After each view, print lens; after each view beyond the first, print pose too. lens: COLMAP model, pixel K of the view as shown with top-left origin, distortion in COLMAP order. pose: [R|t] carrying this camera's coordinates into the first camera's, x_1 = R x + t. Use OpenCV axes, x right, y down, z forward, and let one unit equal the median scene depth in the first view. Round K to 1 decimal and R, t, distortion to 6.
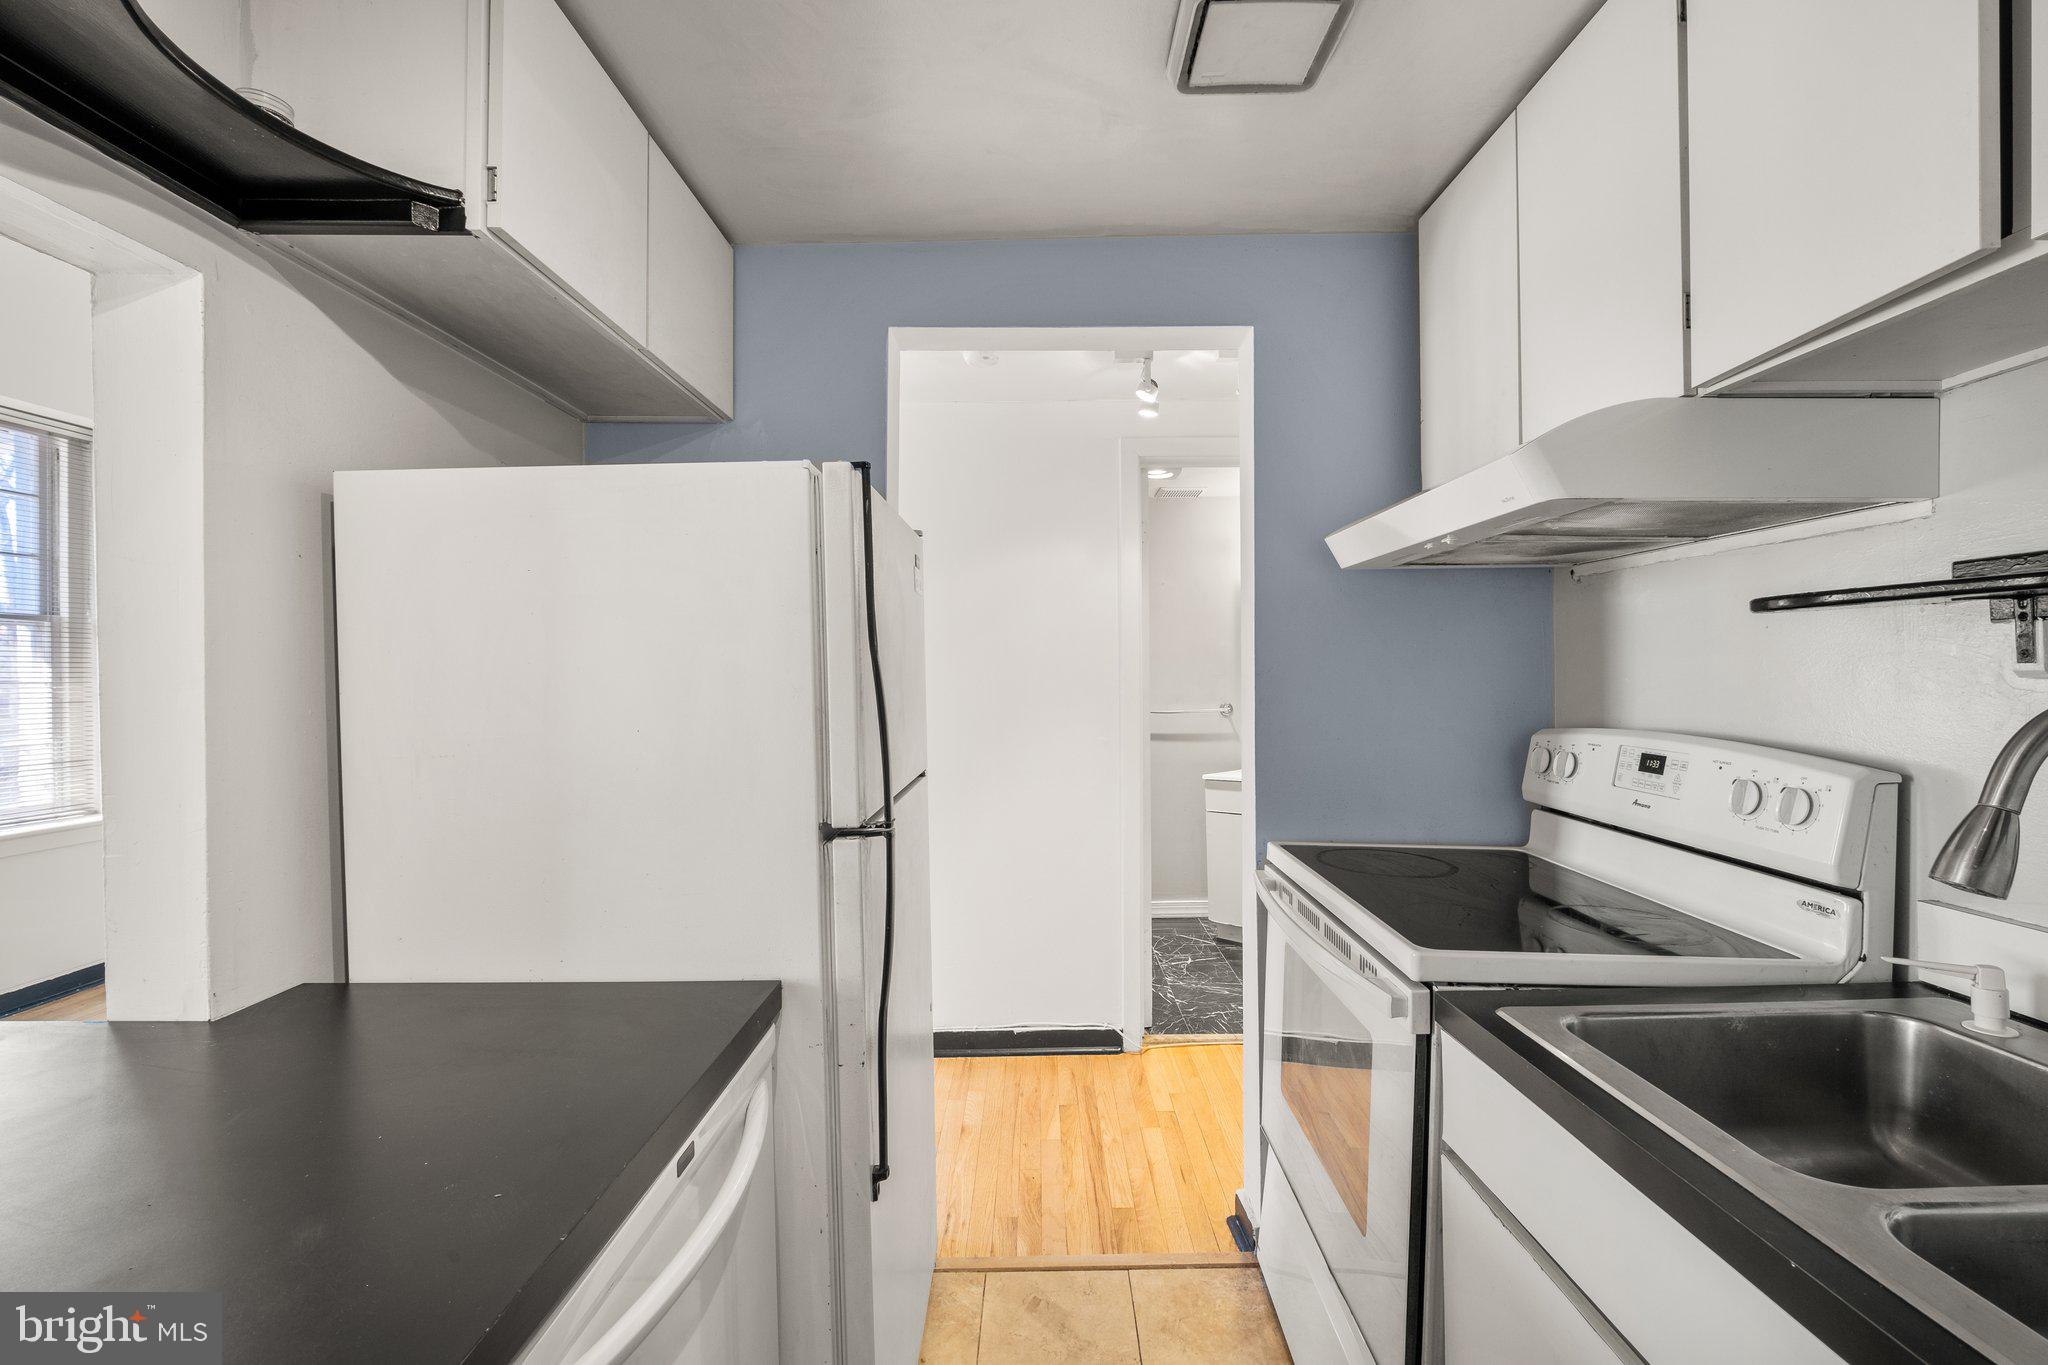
lens RADIAL K [[886.7, 0, 1056.0], [0, 886.7, 684.3], [0, 0, 1]] dist [-0.002267, -0.003508]
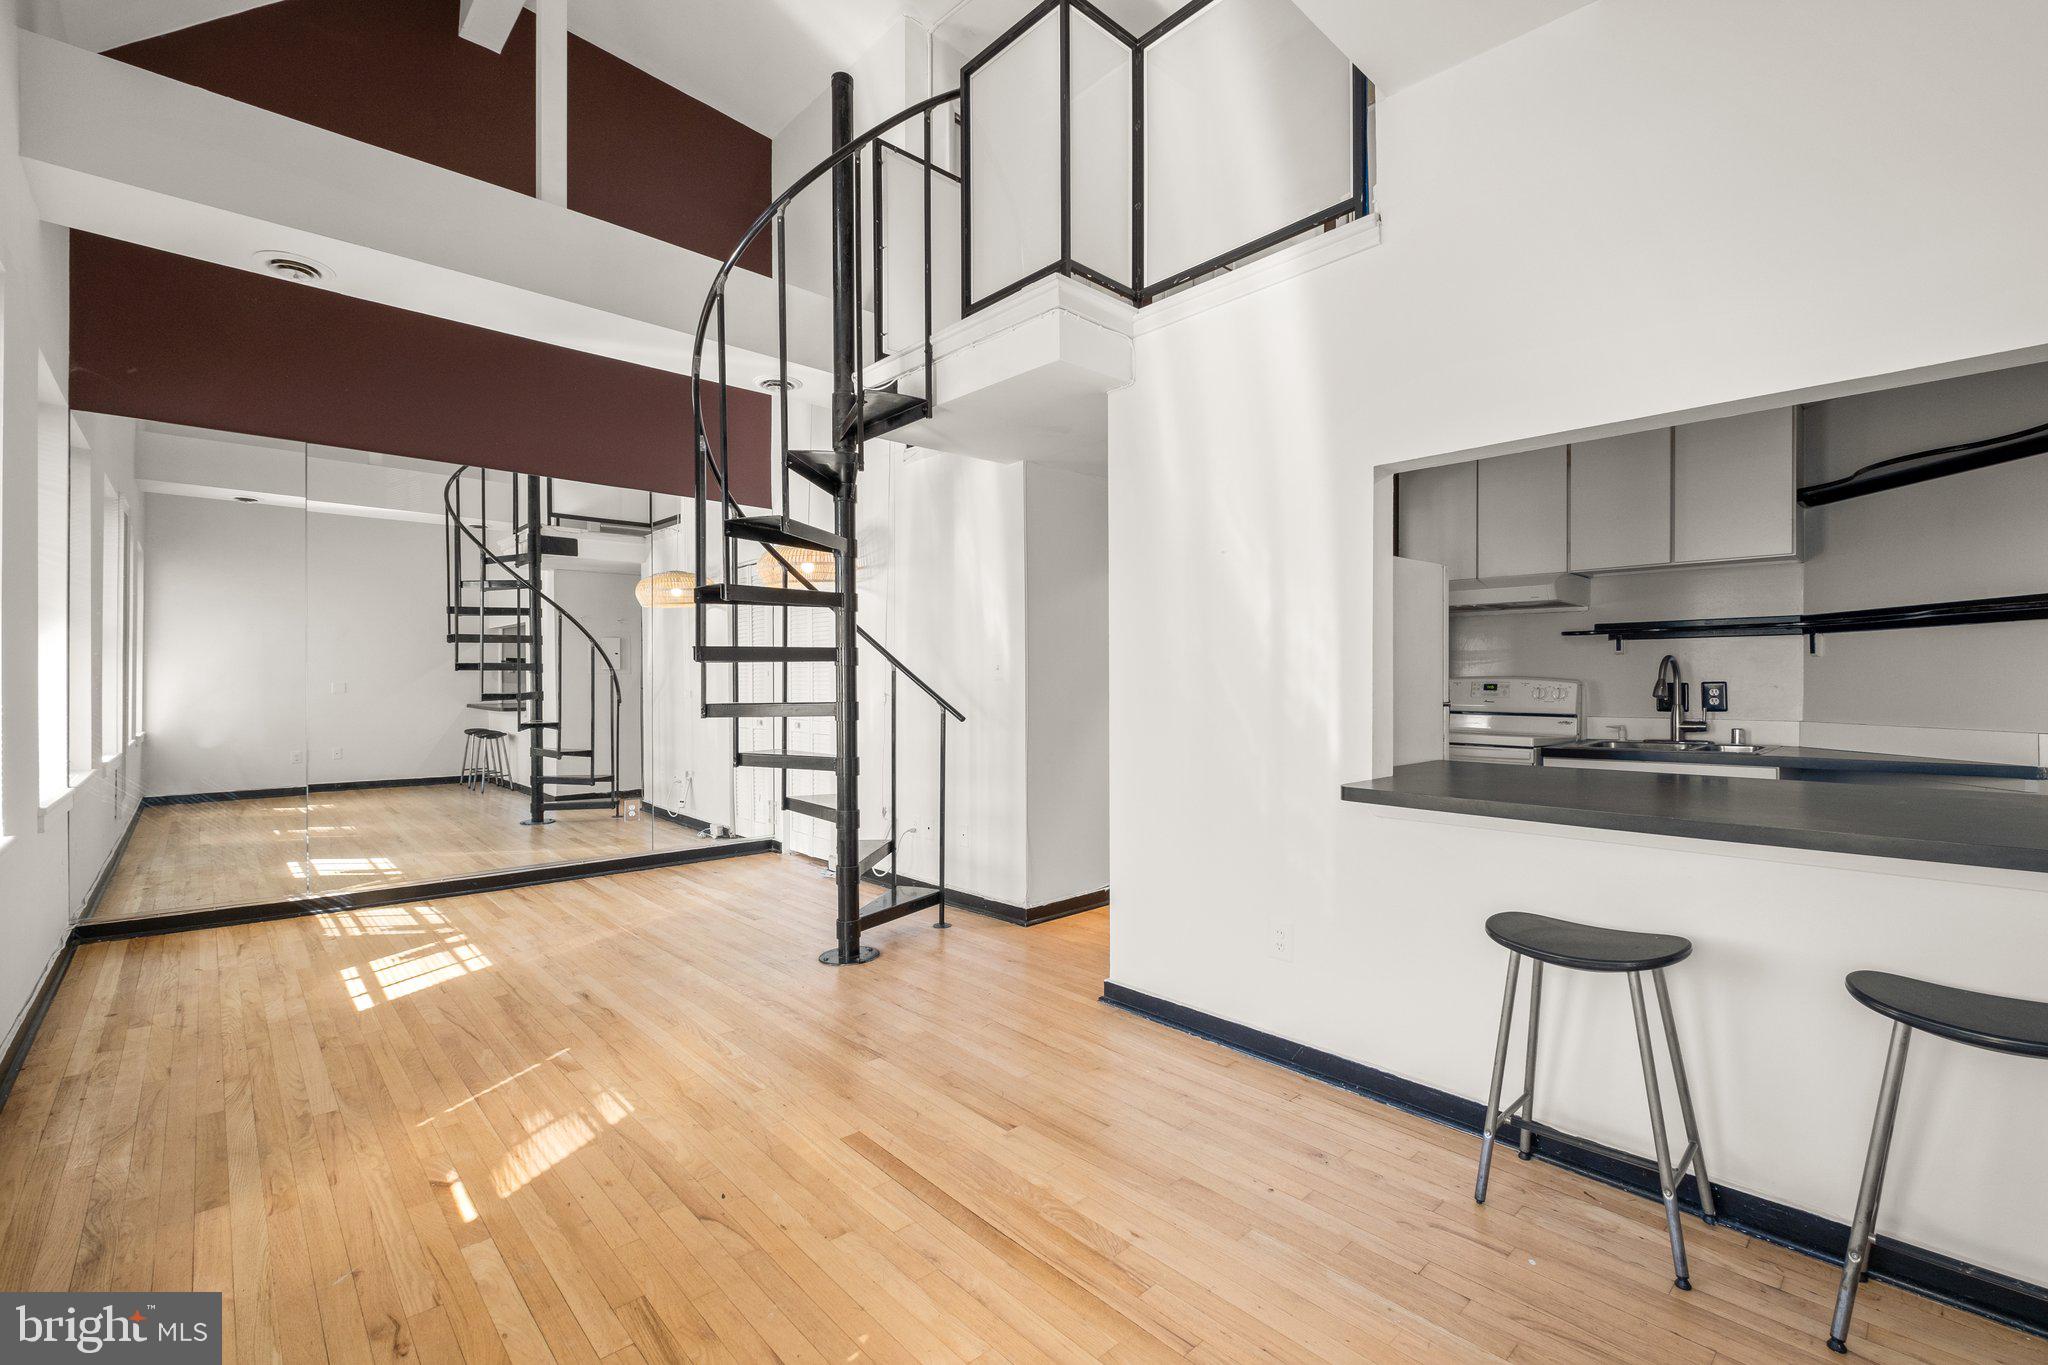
lens RADIAL K [[886.7, 0, 1035.2], [0, 886.7, 684.0], [0, 0, 1]] dist [-0.002267, -0.003508]
pose [[0.739826, 0.002506, 0.672793, -3.023386], [0.003843, 0.999961, -0.007950, 0.124856], [-0.672787, 0.008467, 0.739788, -0.160993]]
